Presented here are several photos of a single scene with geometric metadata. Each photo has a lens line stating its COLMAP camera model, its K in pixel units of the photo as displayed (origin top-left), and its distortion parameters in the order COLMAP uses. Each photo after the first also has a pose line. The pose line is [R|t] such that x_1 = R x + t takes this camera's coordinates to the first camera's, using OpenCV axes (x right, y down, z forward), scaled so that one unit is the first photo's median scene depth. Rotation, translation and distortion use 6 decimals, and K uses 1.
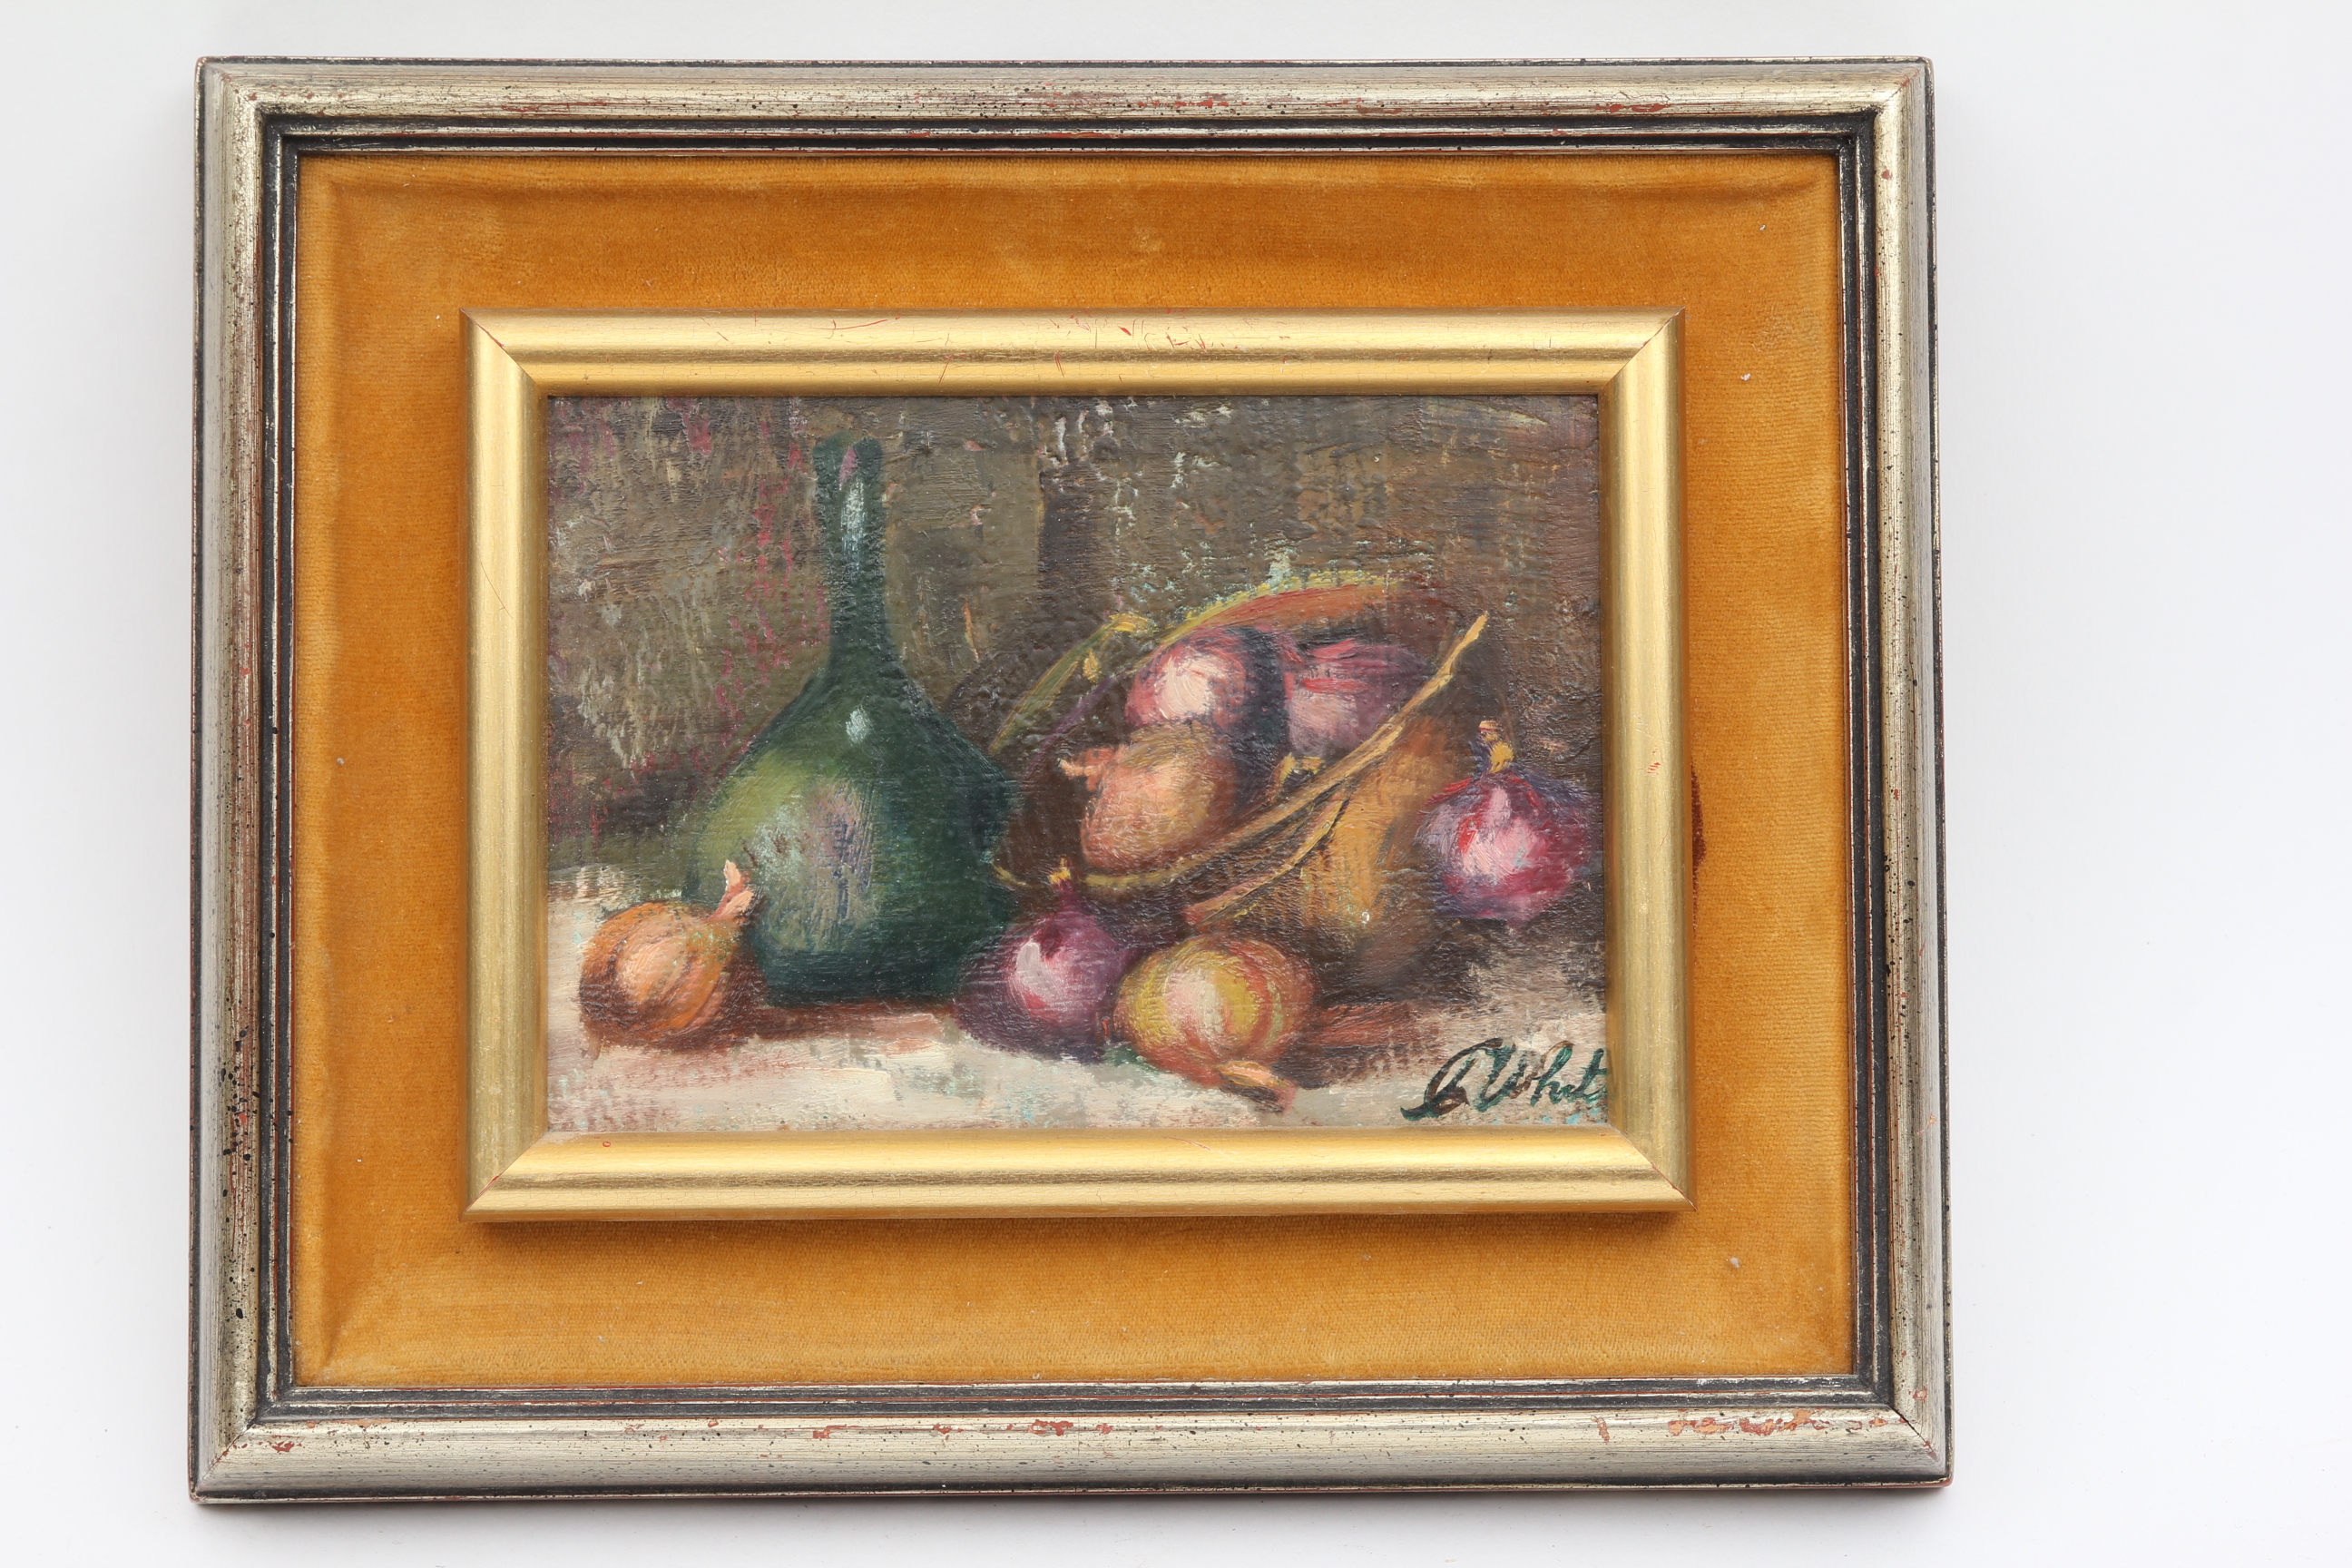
lens RADIAL K [[5079.0, 0, 1173.8], [0, 5079.0, 775.7], [0, 0, 1]] dist [0.008516, 0.000000]
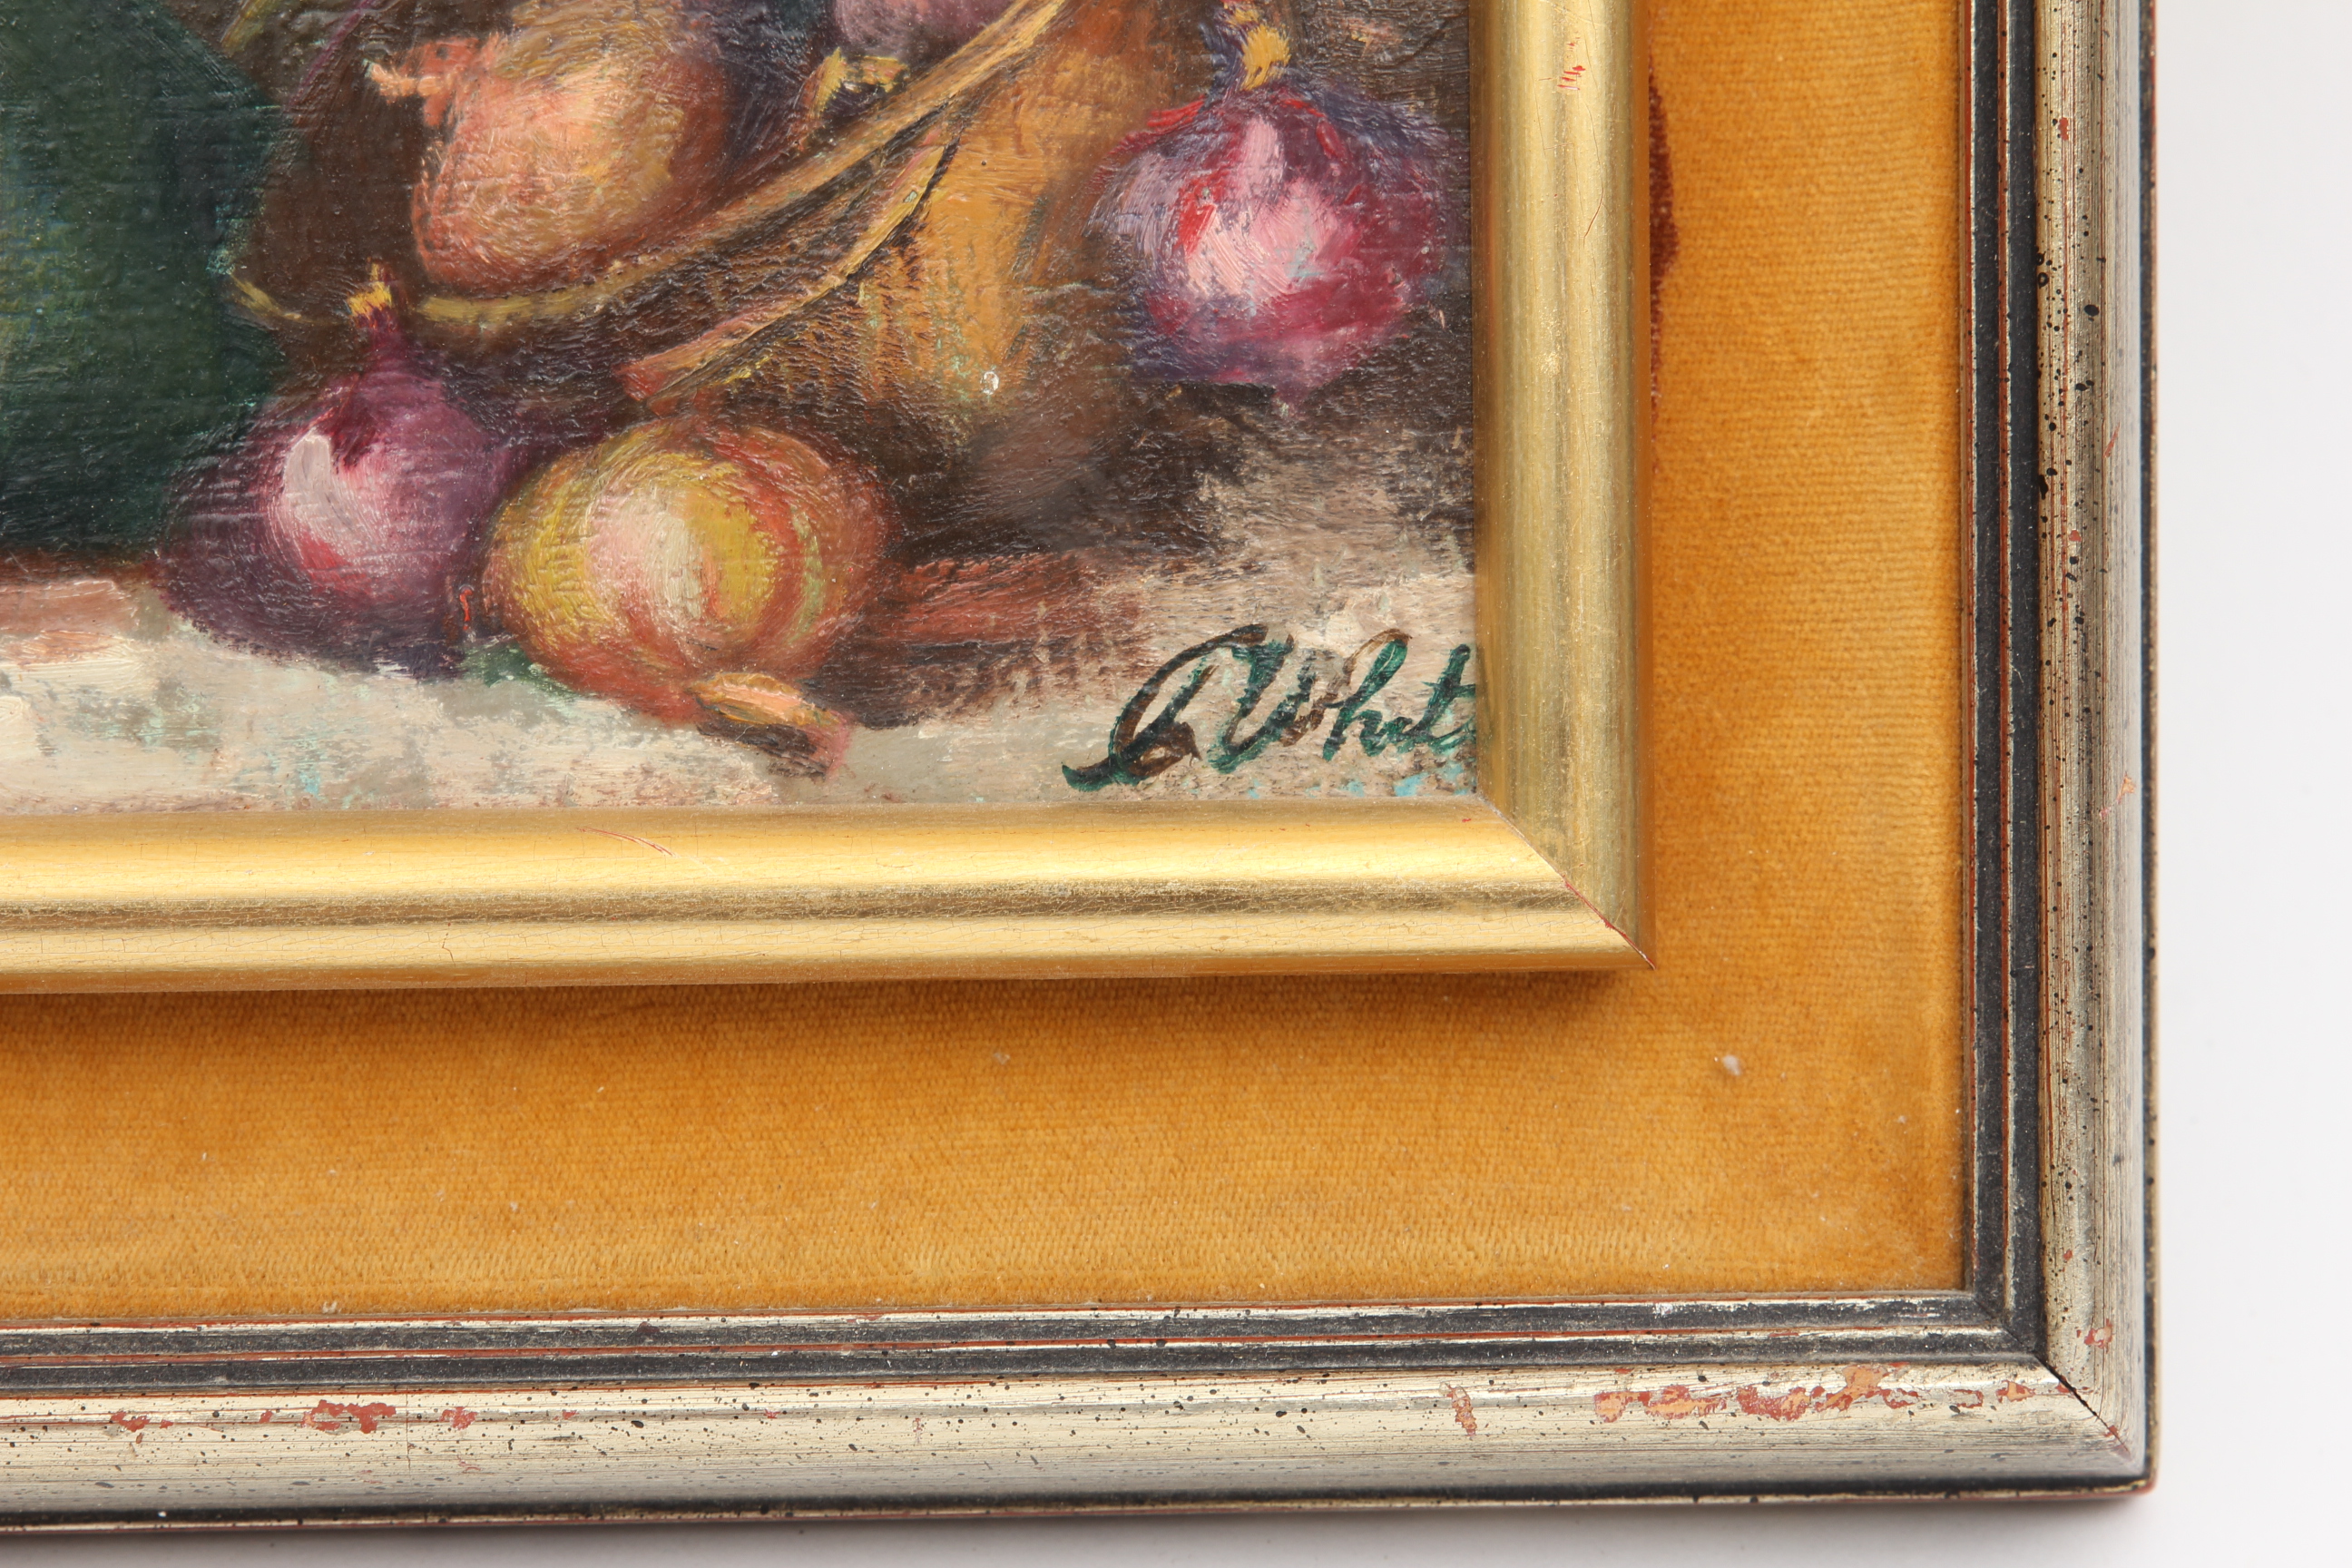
lens RADIAL K [[6678.8, 0, 1172.8], [0, 6678.8, 796.4], [0, 0, 1]] dist [0.054248, 0.000000]
pose [[0.999803, -0.004446, 0.019358, 0.042806], [0.002576, 0.995415, 0.095619, 0.005831], [-0.019695, -0.095550, 0.995230, 0.347712]]
